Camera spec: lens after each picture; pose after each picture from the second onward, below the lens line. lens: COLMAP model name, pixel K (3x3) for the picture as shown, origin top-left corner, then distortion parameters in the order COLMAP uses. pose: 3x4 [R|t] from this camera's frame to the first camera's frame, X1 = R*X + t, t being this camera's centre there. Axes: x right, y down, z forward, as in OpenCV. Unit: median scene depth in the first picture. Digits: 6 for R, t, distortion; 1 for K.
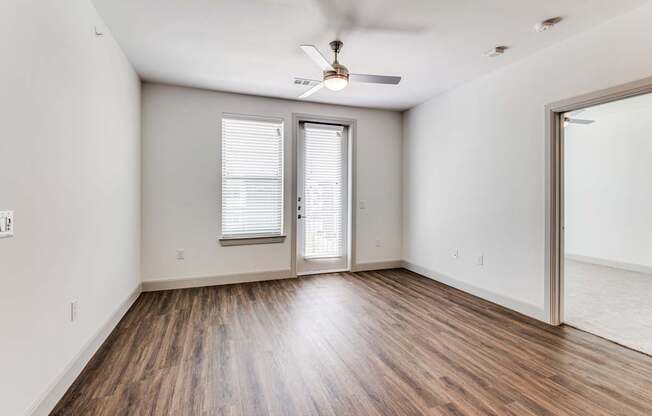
lens RADIAL K [[300.2, 0, 325.8], [0, 300.2, 191.9], [0, 0, 1]] dist [0.001705, -0.000468]
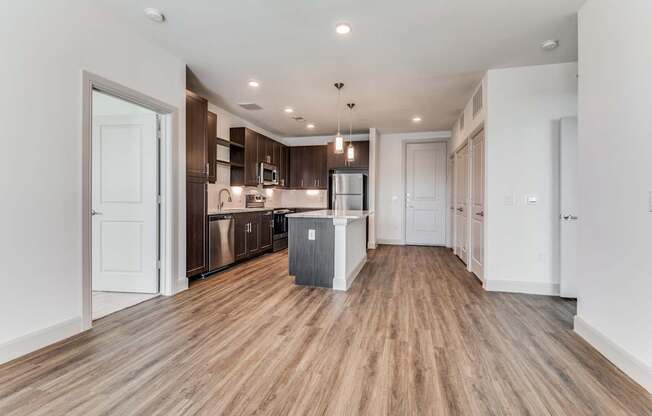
lens RADIAL K [[294.8, 0, 328.3], [0, 294.8, 201.8], [0, 0, 1]] dist [-0.000115, -0.000579]
pose [[-0.818723, -0.010340, 0.574096, -0.204733], [-0.014624, 0.999889, -0.002846, 0.046568], [-0.574003, -0.010725, -0.818783, 0.898447]]
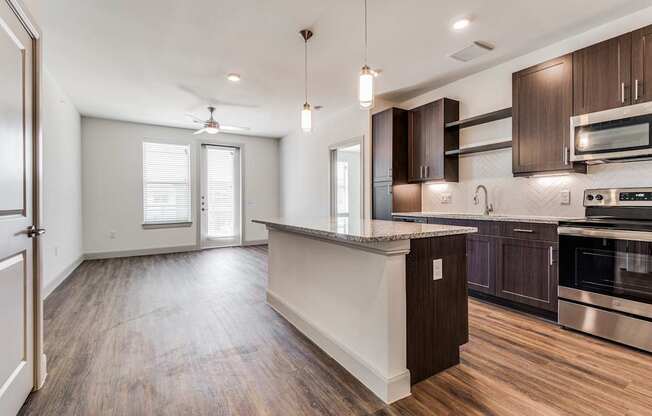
lens RADIAL K [[294.8, 0, 328.3], [0, 294.8, 201.8], [0, 0, 1]] dist [-0.000115, -0.000579]
pose [[0.978563, -0.007696, 0.205802, 0.244449], [0.004447, 0.999858, 0.016242, 0.028757], [-0.205898, -0.014979, 0.978459, -0.606857]]
